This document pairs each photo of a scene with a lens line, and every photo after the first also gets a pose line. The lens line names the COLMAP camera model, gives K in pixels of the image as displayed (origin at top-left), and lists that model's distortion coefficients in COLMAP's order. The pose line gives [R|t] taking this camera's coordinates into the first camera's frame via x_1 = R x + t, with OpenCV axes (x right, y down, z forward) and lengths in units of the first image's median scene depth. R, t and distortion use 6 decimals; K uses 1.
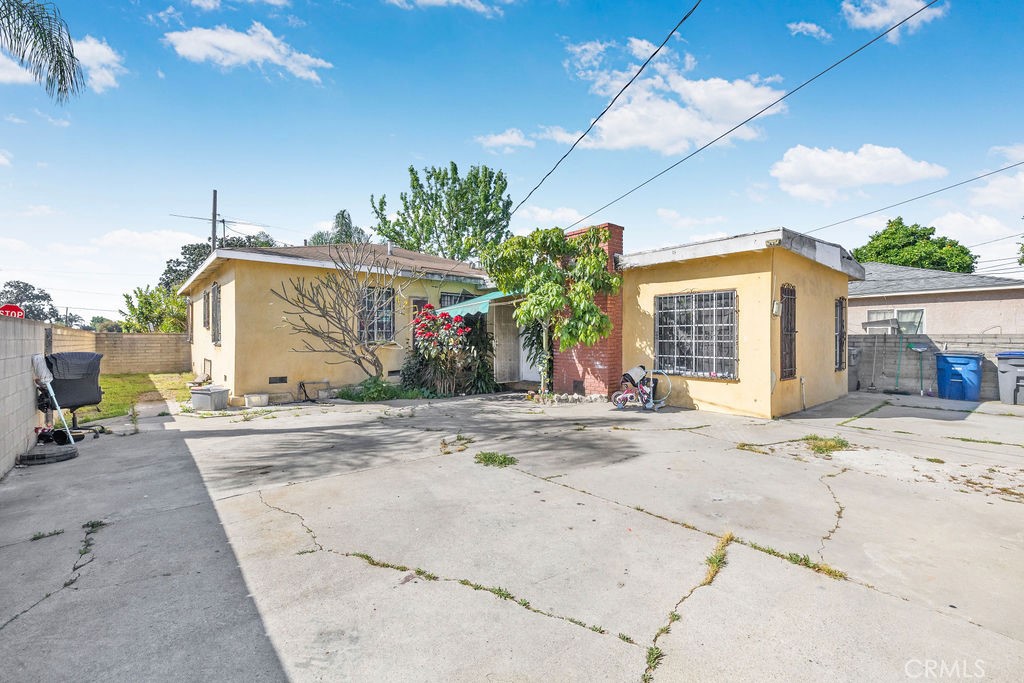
lens RADIAL K [[428.9, 0, 506.7], [0, 428.9, 328.5], [0, 0, 1]] dist [0.000626, -0.000023]
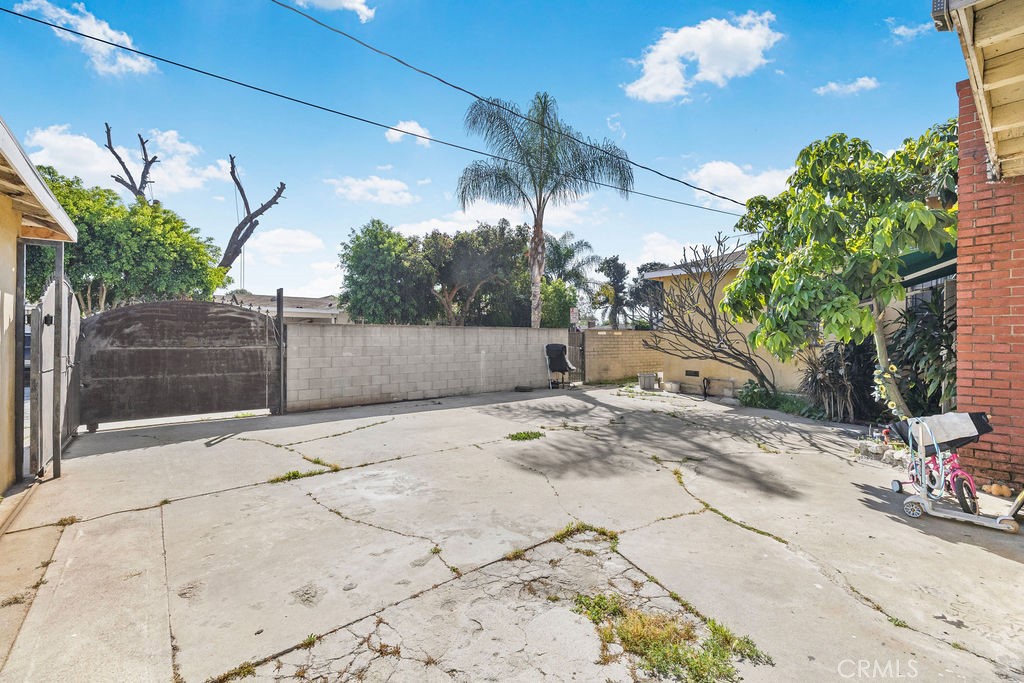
lens RADIAL K [[428.9, 0, 506.7], [0, 428.9, 328.5], [0, 0, 1]] dist [0.000626, -0.000023]
pose [[-0.000603, -0.012775, -0.999918, 0.766406], [0.018273, 0.999751, -0.012784, 0.003990], [0.999833, -0.018279, -0.000369, 0.600381]]
